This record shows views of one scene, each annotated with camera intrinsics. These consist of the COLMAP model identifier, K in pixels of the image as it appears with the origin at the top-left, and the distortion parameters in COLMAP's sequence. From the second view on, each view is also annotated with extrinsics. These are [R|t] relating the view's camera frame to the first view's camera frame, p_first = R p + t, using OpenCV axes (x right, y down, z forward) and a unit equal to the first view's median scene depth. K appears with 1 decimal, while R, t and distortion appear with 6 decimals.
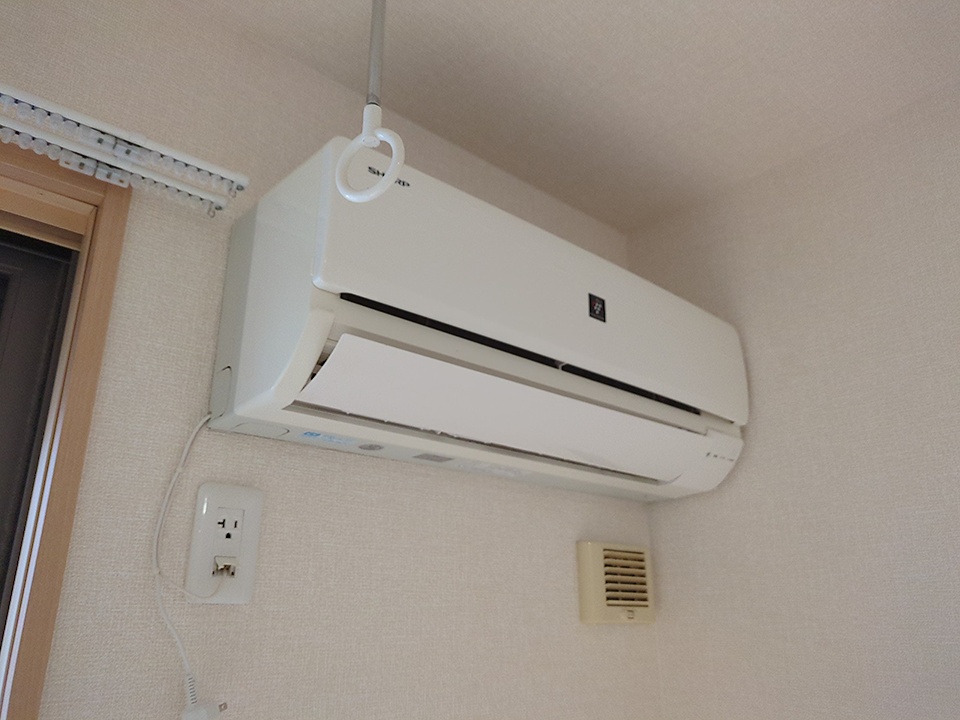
lens RADIAL K [[716.4, 0, 477.9], [0, 716.4, 359.1], [0, 0, 1]] dist [0.051105, -0.038682]
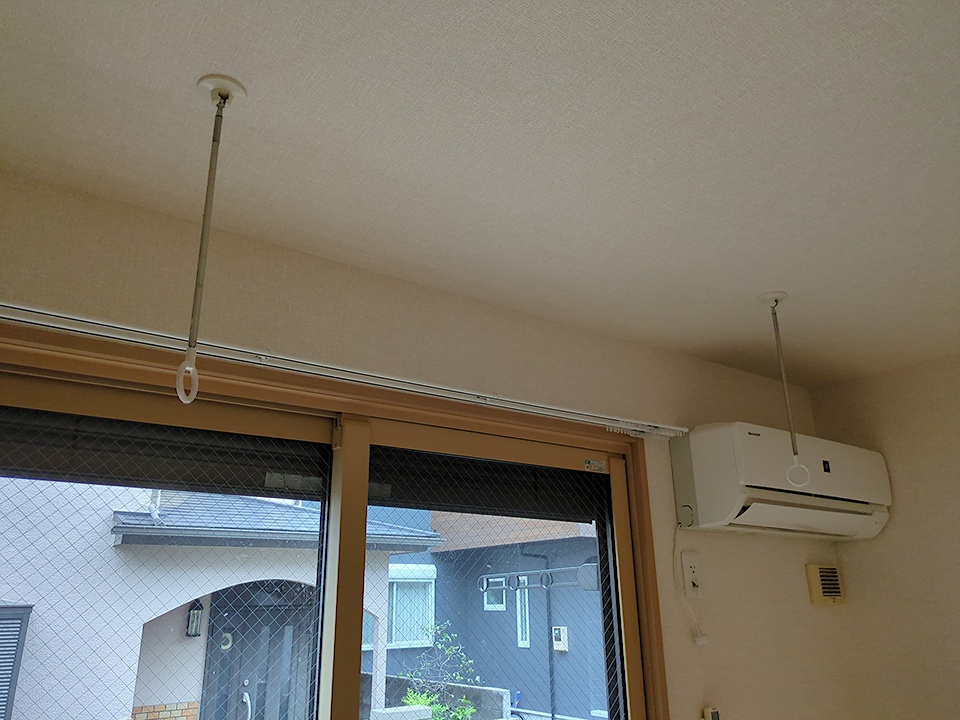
lens RADIAL K [[716.4, 0, 477.9], [0, 716.4, 359.1], [0, 0, 1]] dist [0.051105, -0.038682]
pose [[0.995641, -0.045868, -0.081212, -0.603029], [0.047320, 0.998751, 0.016040, -0.412466], [0.080375, -0.019814, 0.996568, -1.127675]]
